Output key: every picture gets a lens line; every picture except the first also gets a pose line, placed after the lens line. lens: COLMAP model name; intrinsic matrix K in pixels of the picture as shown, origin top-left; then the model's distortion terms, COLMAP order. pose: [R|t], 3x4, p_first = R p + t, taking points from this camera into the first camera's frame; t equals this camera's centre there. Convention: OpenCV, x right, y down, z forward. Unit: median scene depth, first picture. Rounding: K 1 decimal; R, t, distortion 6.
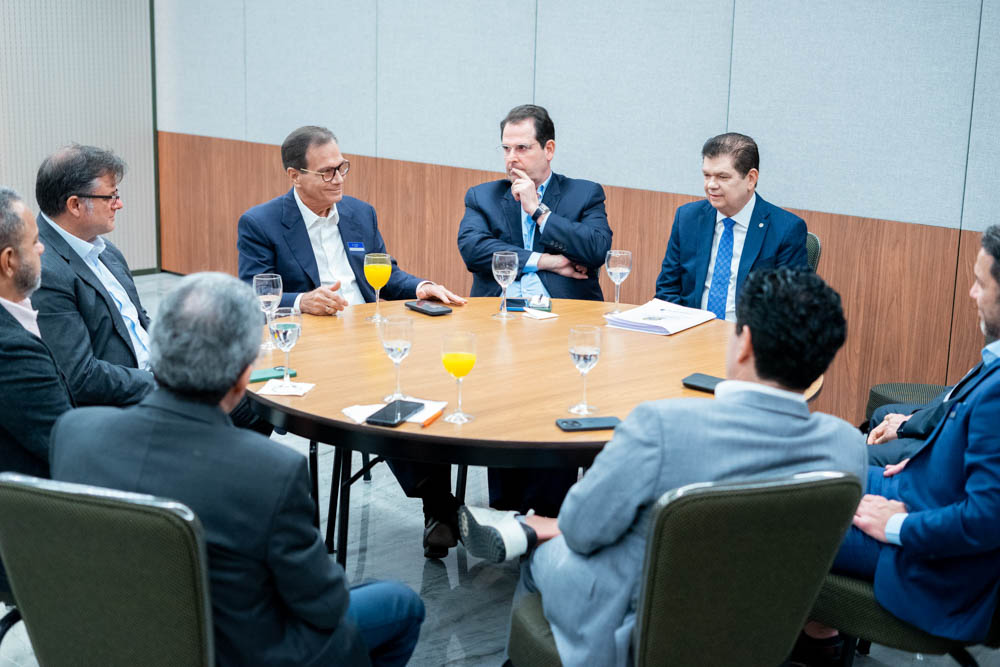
lens RADIAL K [[1527.0, 0, 498.8], [0, 1527.0, 332.2], [0, 0, 1]] dist [0.034982, 0.000000]
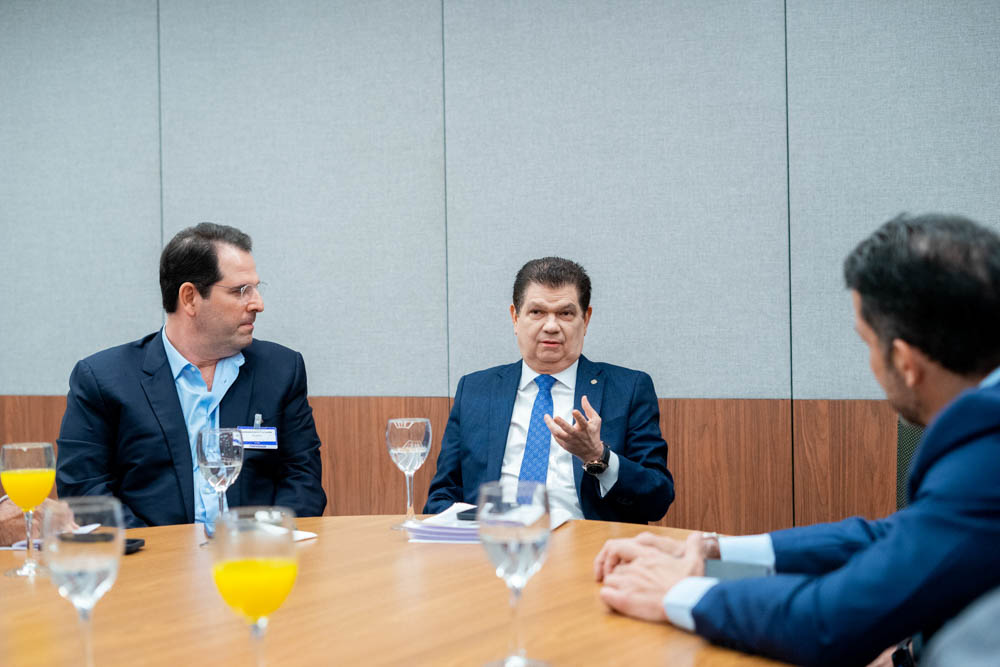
lens RADIAL K [[1527.0, 0, 504.7], [0, 1527.0, 338.8], [0, 0, 1]] dist [0.034982, 0.000000]
pose [[0.953777, -0.048817, 0.296525, -0.047102], [0.105814, 0.978082, -0.179330, 0.021460], [-0.281271, 0.202417, 0.938037, 0.335388]]
